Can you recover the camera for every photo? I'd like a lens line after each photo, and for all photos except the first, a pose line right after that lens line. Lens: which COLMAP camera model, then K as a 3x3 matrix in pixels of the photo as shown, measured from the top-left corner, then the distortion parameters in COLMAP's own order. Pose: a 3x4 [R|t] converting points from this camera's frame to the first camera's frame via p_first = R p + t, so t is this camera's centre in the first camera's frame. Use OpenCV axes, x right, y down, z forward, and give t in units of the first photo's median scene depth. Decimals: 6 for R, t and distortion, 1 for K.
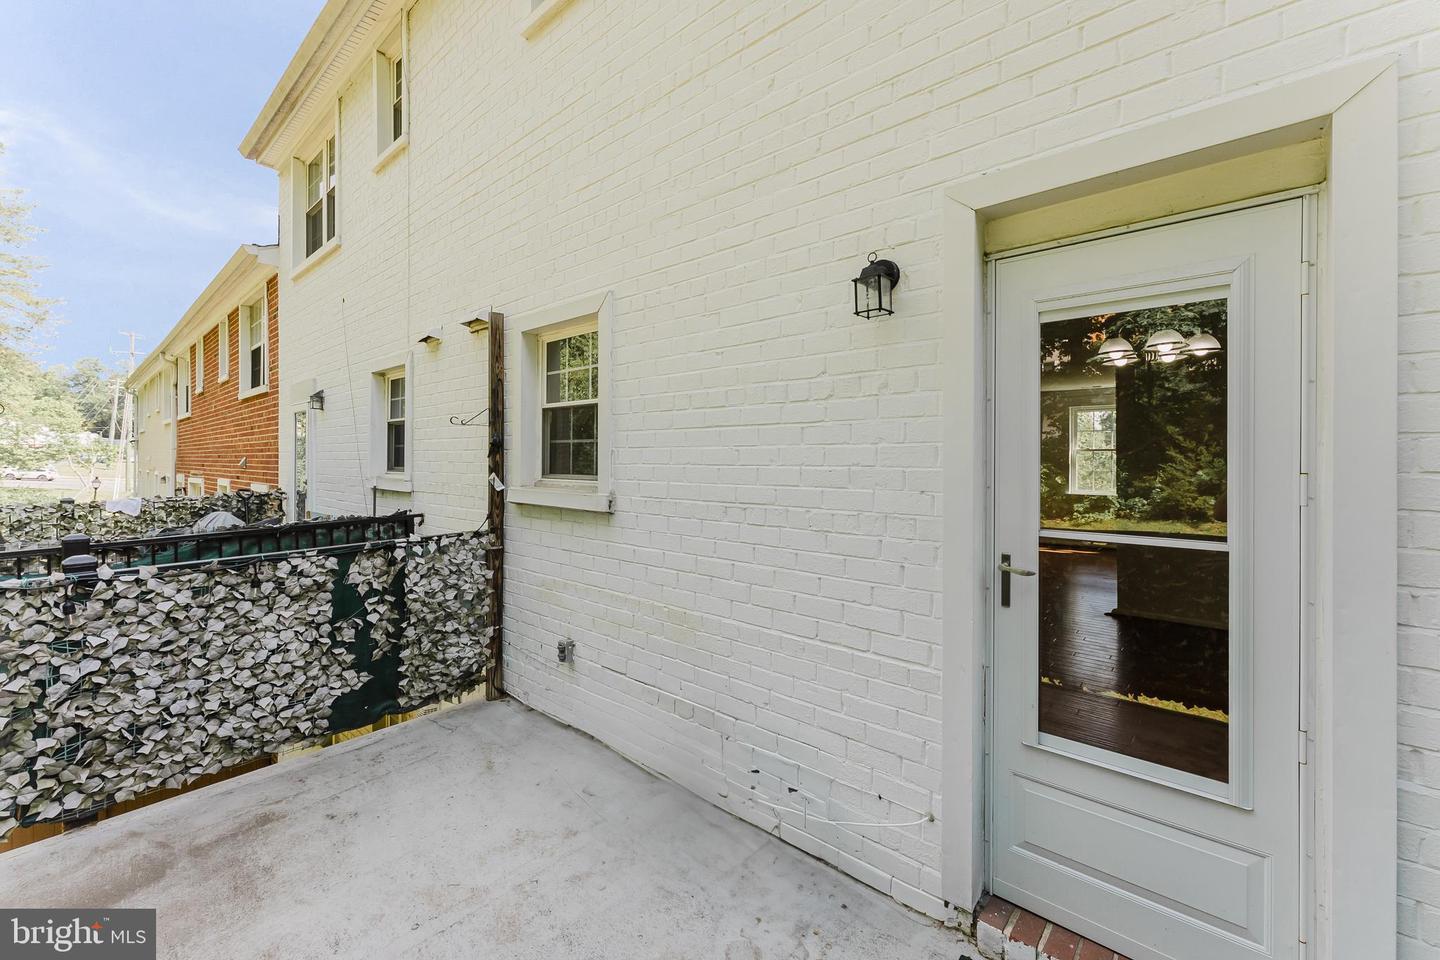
lens RADIAL K [[580.3, 0, 730.9], [0, 580.3, 460.3], [0, 0, 1]] dist [-0.000275, 0.000082]
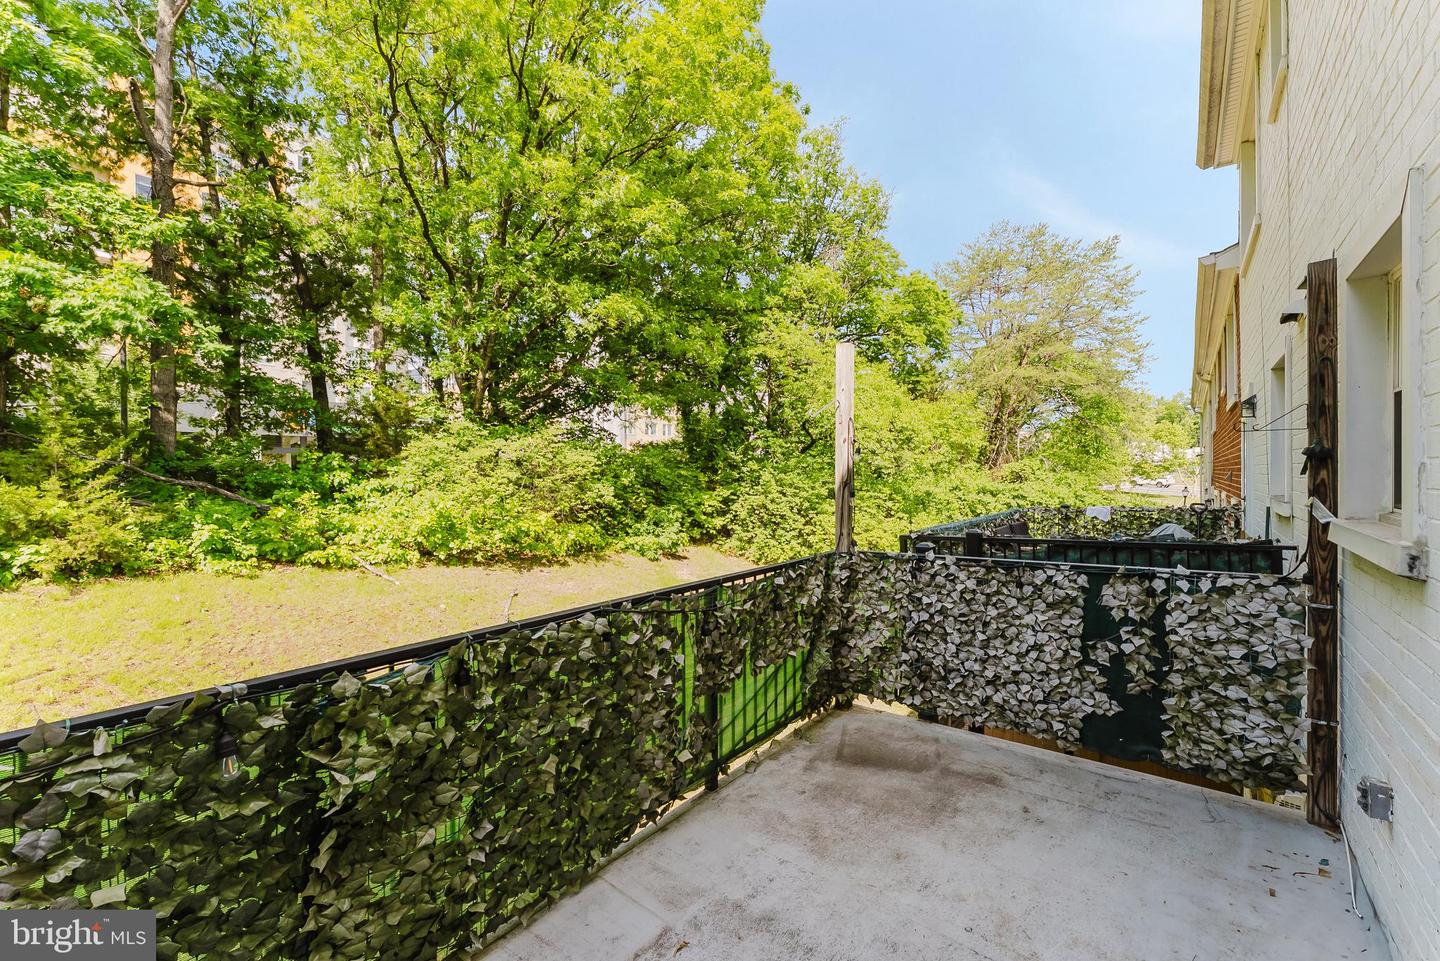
lens RADIAL K [[580.3, 0, 720.9], [0, 580.3, 479.9], [0, 0, 1]] dist [-0.000275, 0.000082]
pose [[0.042281, 0.005565, -0.999090, 0.307142], [0.010286, 0.999929, 0.006004, -0.011837], [0.999053, -0.010530, 0.042221, 0.330987]]
